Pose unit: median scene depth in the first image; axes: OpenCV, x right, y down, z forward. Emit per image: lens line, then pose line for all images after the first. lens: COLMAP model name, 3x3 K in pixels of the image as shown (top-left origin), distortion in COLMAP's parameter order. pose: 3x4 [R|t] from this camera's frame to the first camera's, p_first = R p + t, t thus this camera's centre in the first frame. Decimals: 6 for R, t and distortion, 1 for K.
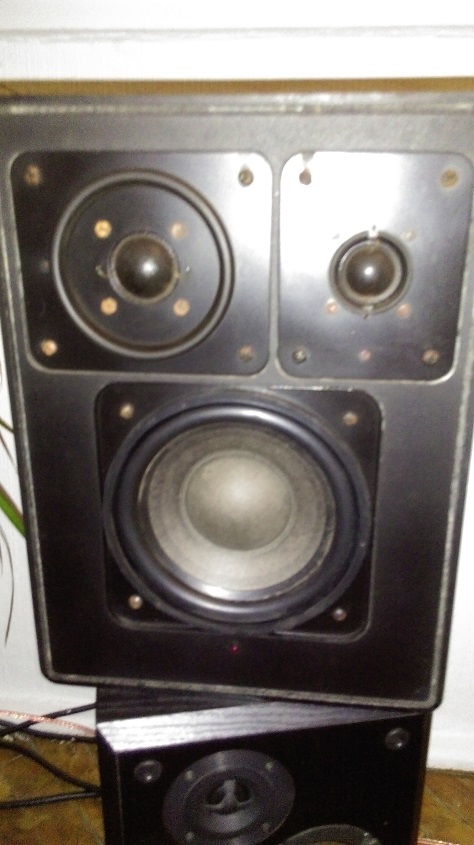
lens RADIAL K [[661.3, 0, 237.0], [0, 661.3, 422.5], [0, 0, 1]] dist [0.077012, -0.192606]
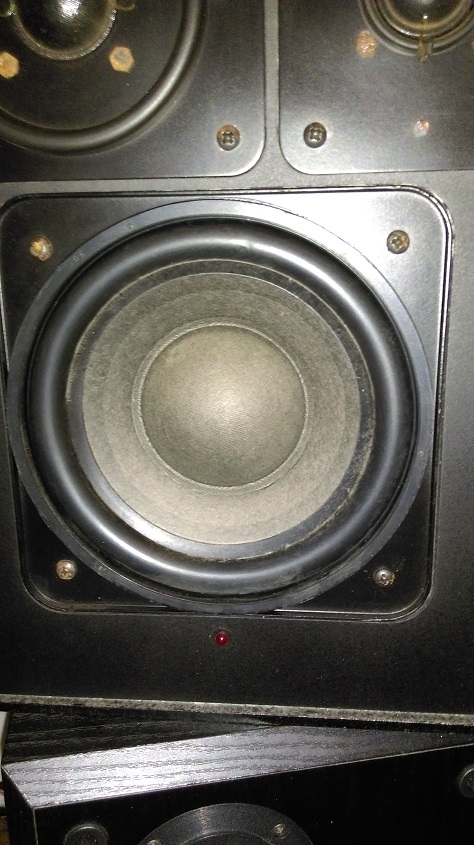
lens RADIAL K [[661.3, 0, 237.0], [0, 661.3, 422.5], [0, 0, 1]] dist [0.077012, -0.192606]
pose [[0.999720, -0.020071, 0.012505, 0.008131], [0.021029, 0.996418, -0.081905, 0.196064], [-0.010817, 0.082145, 0.996562, 0.366224]]
